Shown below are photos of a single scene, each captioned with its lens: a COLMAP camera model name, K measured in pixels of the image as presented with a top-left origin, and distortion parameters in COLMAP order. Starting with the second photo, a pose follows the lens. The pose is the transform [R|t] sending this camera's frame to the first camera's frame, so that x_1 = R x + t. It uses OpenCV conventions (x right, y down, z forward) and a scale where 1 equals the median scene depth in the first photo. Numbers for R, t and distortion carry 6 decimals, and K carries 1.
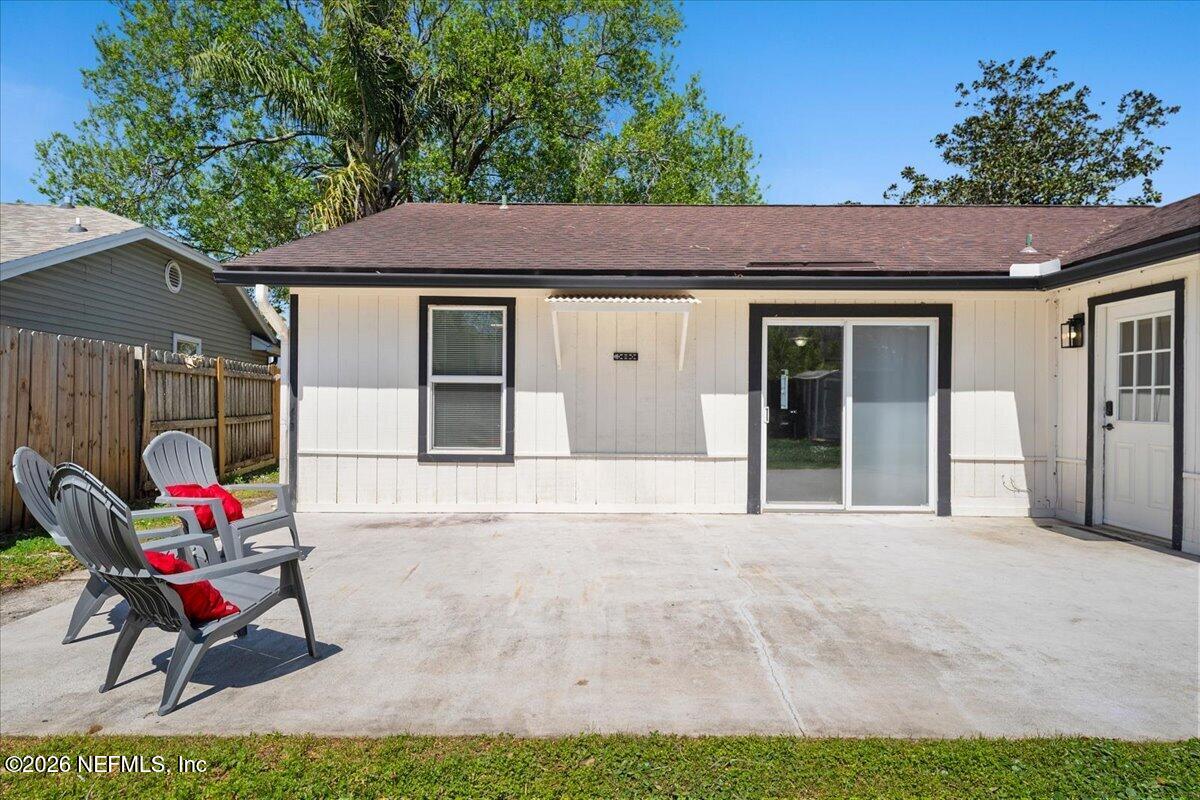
lens RADIAL K [[626.3, 0, 600.0], [0, 626.3, 400.0], [0, 0, 1]] dist [0.006834, -0.001187]
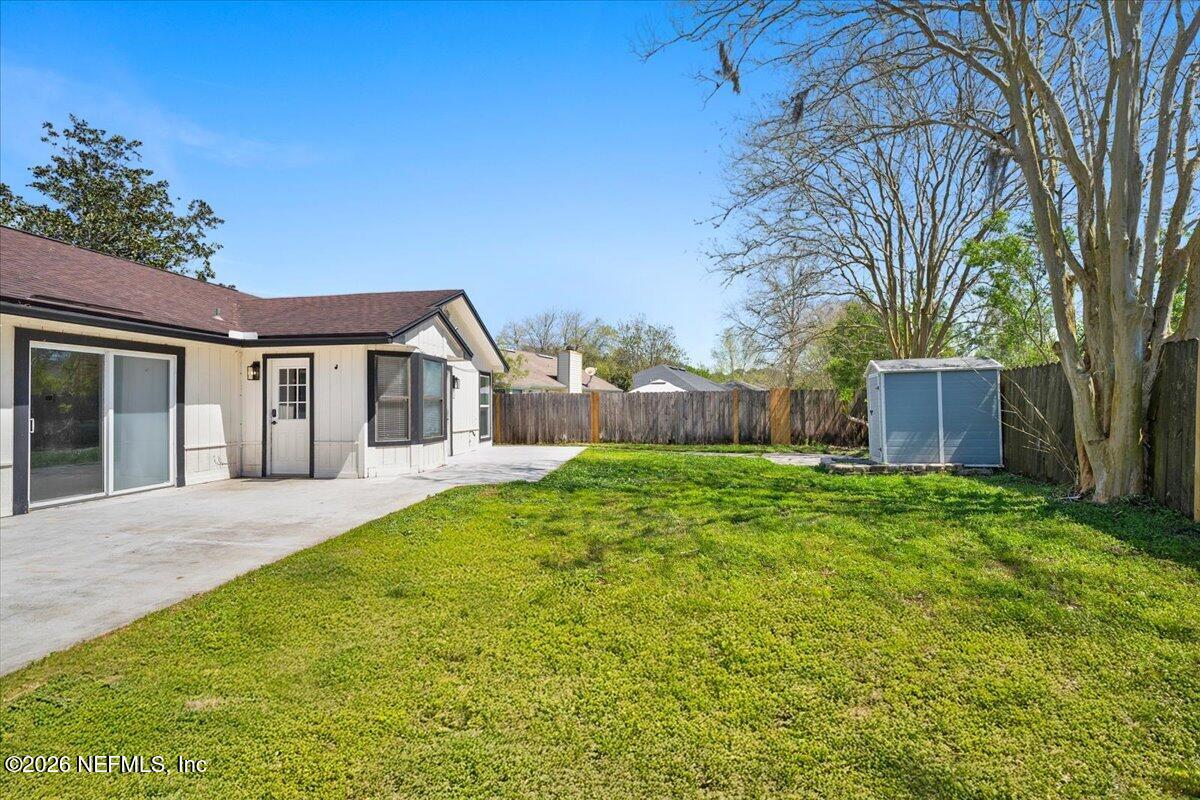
lens RADIAL K [[626.3, 0, 600.0], [0, 626.3, 400.0], [0, 0, 1]] dist [0.006834, -0.001187]
pose [[0.124515, -0.001115, 0.992217, -0.777260], [0.010577, 0.999944, -0.000204, -0.012837], [-0.992161, 0.010520, 0.124520, -0.179779]]
